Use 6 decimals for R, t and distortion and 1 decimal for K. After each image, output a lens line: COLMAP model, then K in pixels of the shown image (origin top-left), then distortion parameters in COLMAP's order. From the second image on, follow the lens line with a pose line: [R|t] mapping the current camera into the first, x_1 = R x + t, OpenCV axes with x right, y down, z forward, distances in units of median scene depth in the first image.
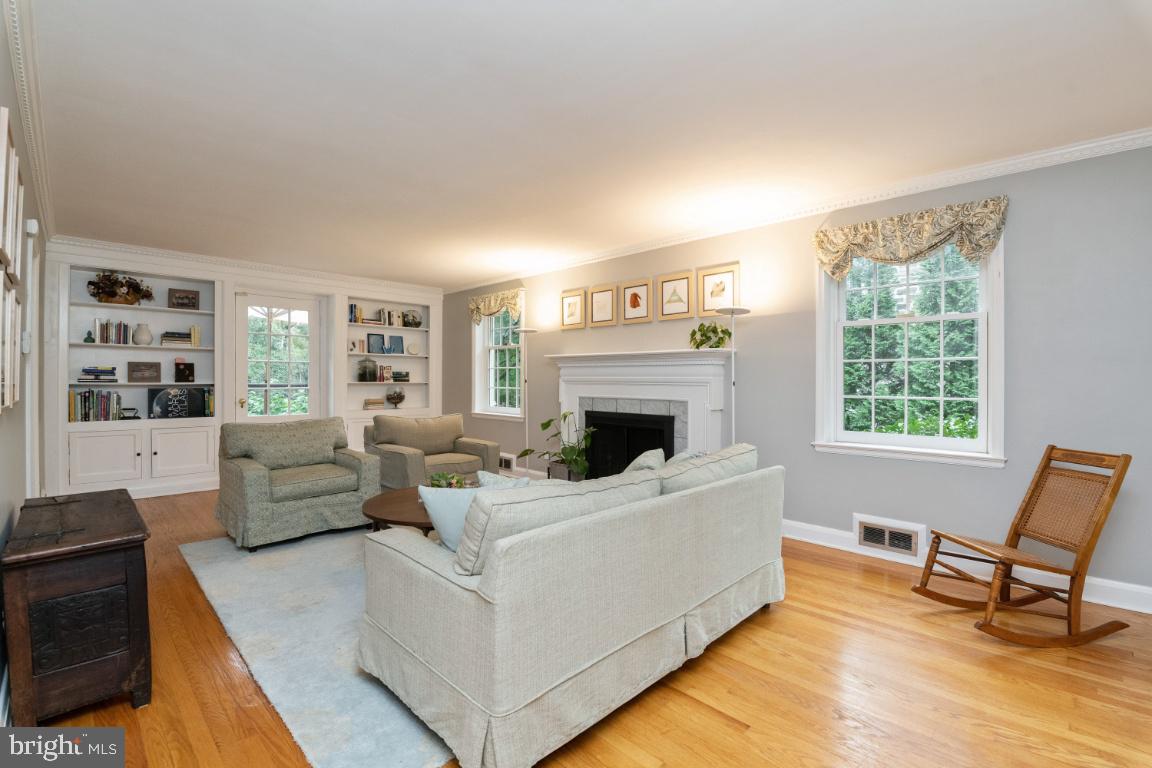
lens RADIAL K [[516.0, 0, 578.3], [0, 516.0, 381.2], [0, 0, 1]] dist [-0.001536, -0.015698]
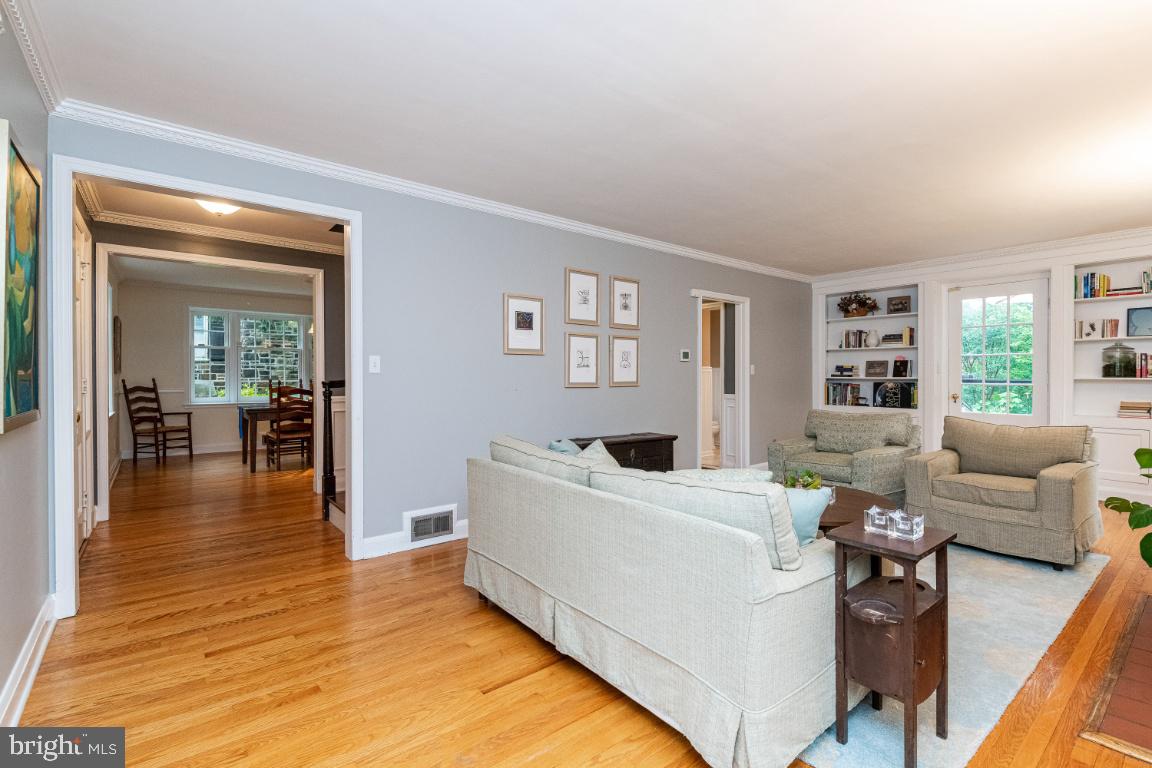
lens RADIAL K [[492.2, 0, 576.0], [0, 492.2, 384.0], [0, 0, 1]] dist [-0.004050, -0.010521]
pose [[-0.102775, 0.013552, -0.994612, 0.410333], [-0.002676, 0.999900, 0.013901, 0.004389], [0.994701, 0.004090, -0.102728, 0.400311]]
